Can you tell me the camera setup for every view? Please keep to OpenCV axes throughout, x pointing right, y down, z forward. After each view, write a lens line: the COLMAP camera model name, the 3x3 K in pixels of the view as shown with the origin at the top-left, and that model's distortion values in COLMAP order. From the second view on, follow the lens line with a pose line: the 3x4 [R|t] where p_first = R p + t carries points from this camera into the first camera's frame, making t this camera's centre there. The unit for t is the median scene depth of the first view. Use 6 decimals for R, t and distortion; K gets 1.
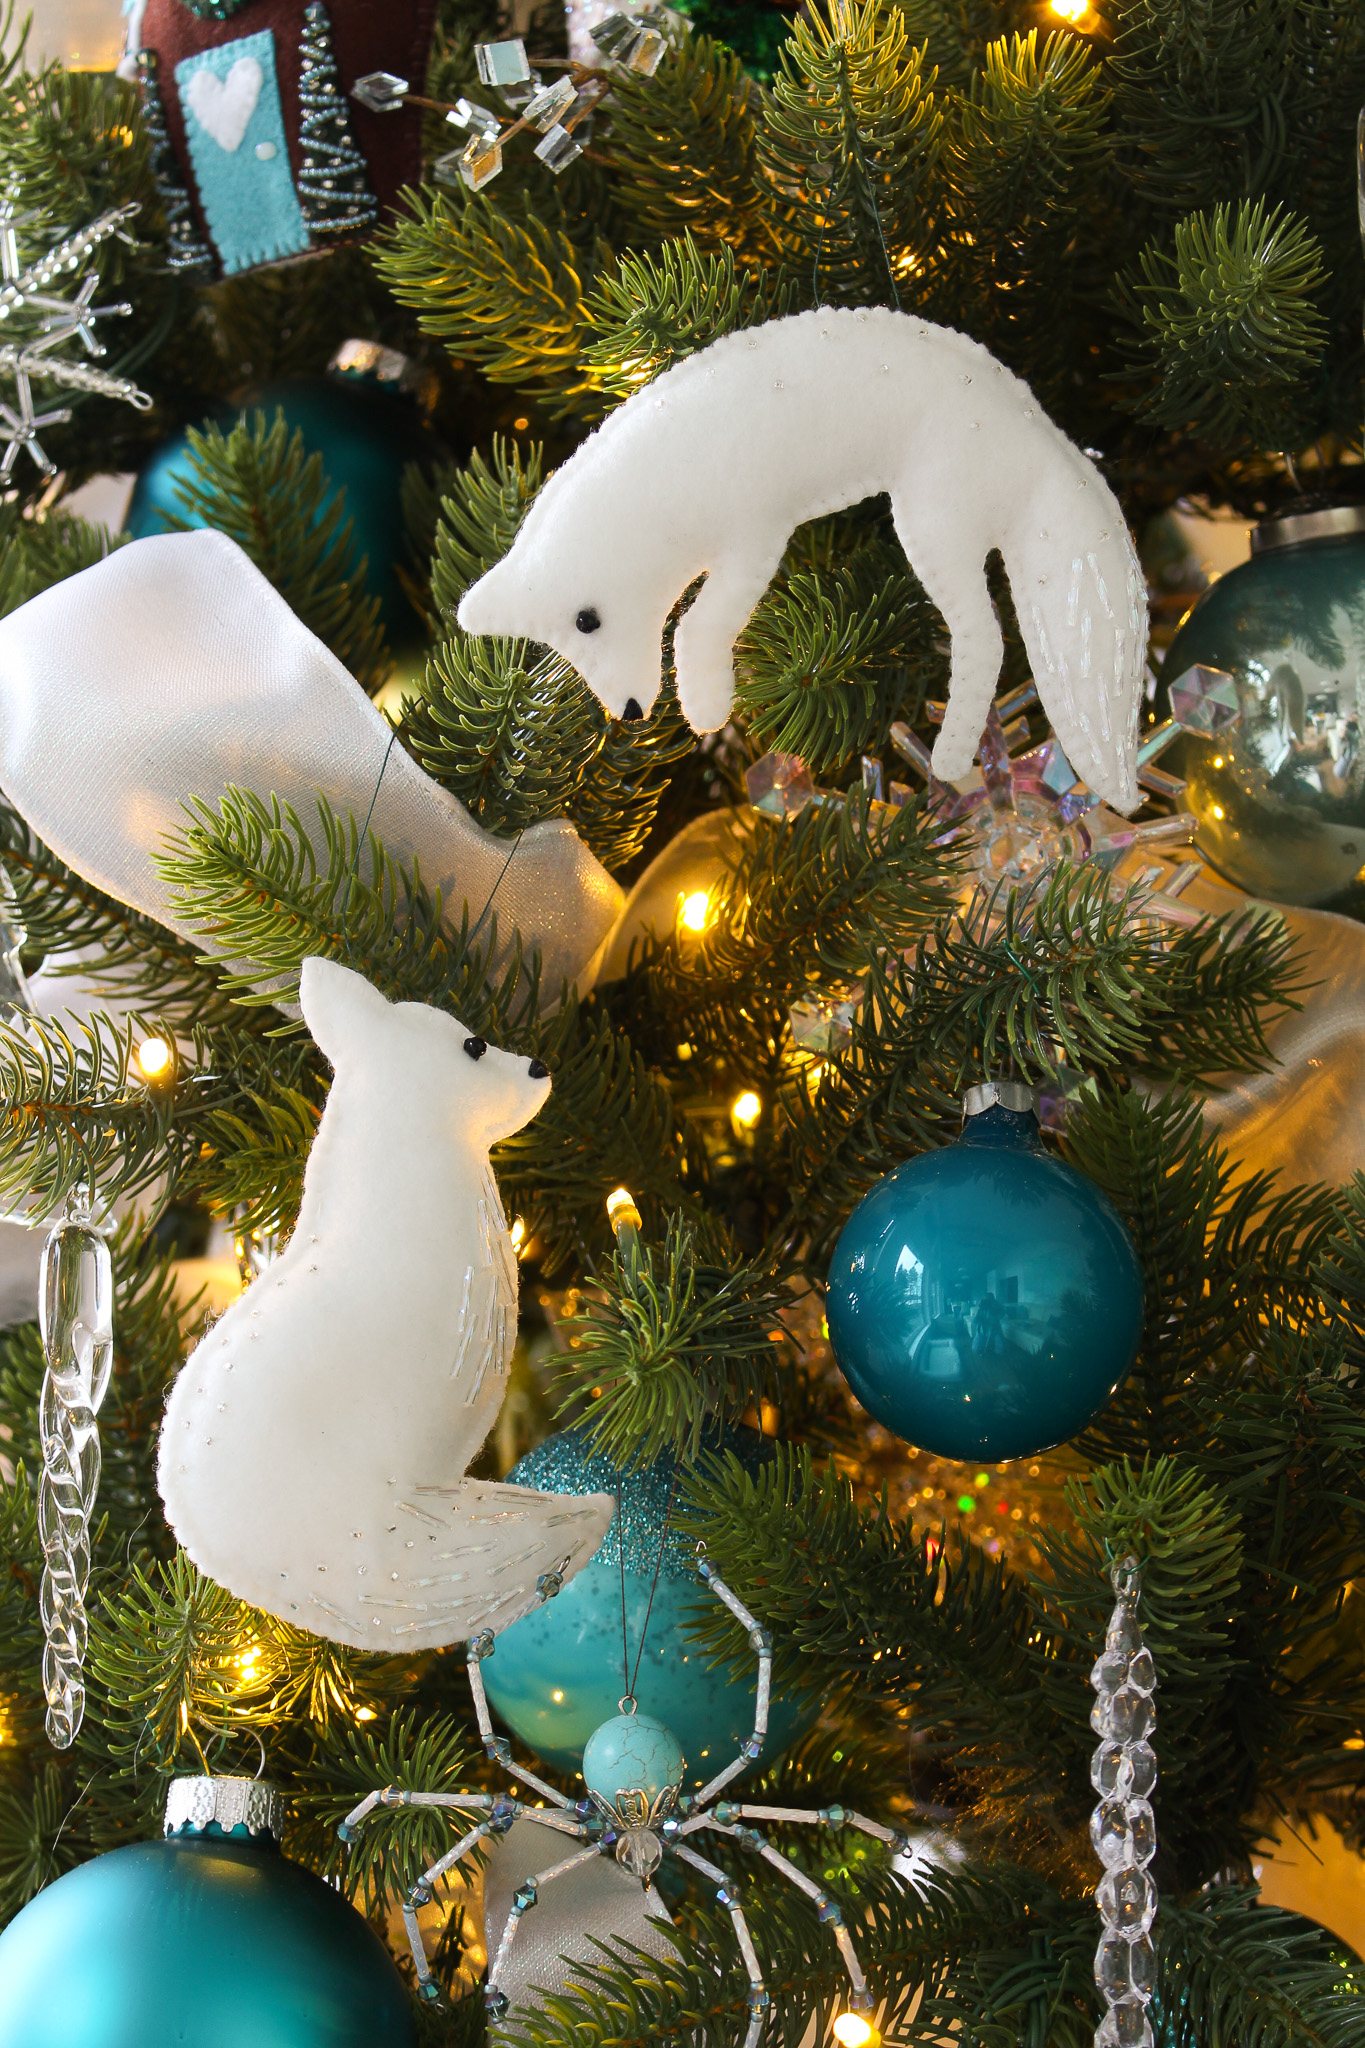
lens RADIAL K [[5409.8, 0, 675.2], [0, 5409.8, 1026.0], [0, 0, 1]] dist [0.064696, 0.000000]
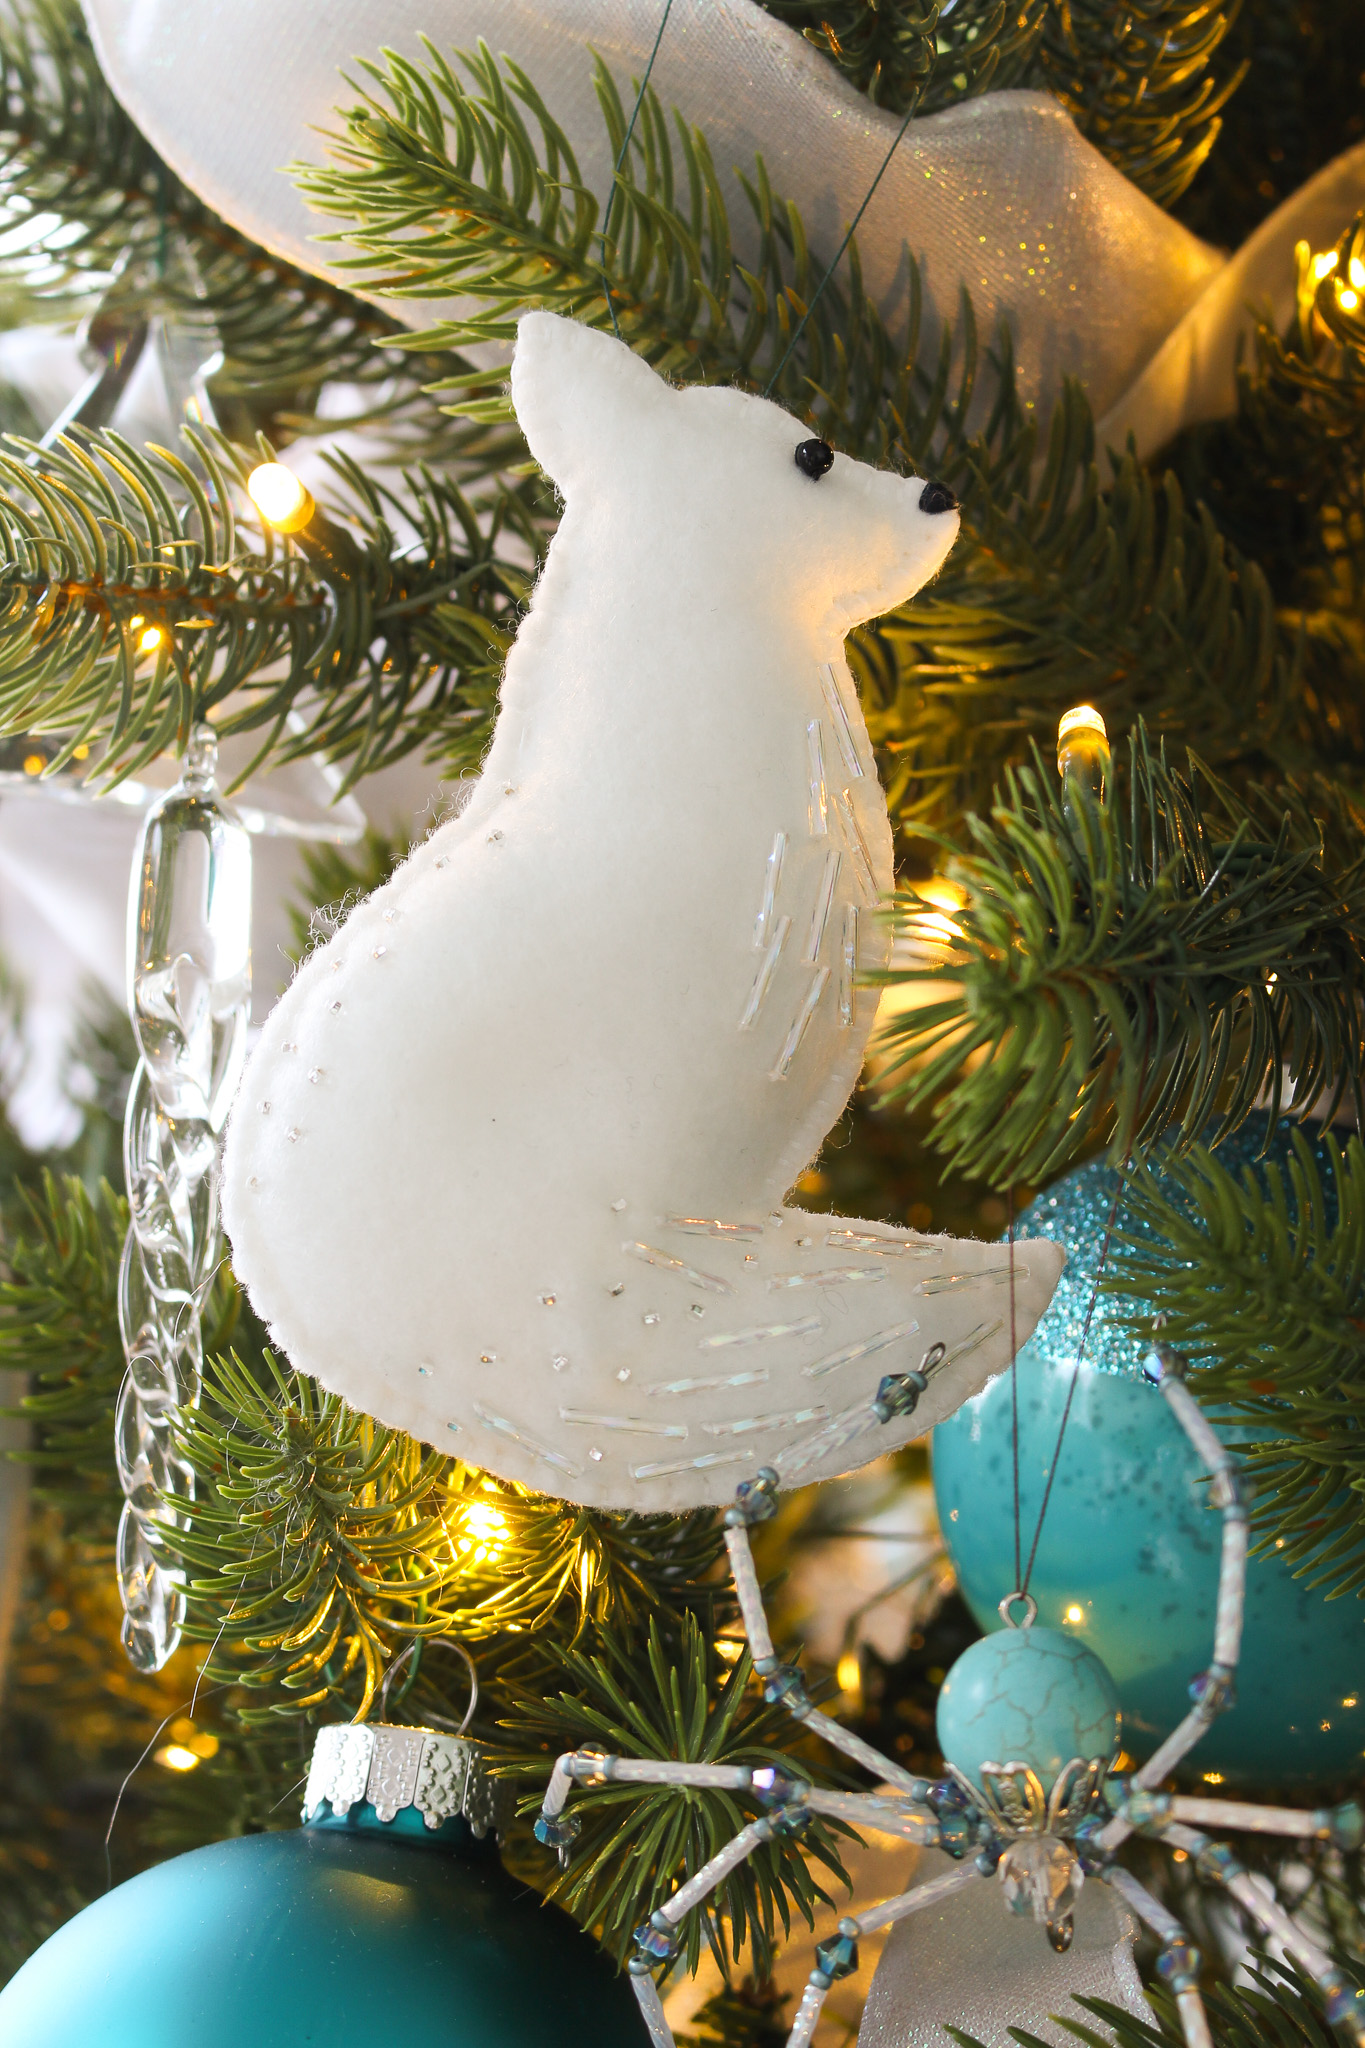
lens RADIAL K [[5409.8, 0, 689.9], [0, 5409.8, 1013.8], [0, 0, 1]] dist [0.064696, 0.000000]
pose [[0.955353, -0.019272, -0.294839, 0.117343], [0.017296, 0.999807, -0.009310, 0.067589], [0.294961, 0.003795, 0.955502, 0.454206]]
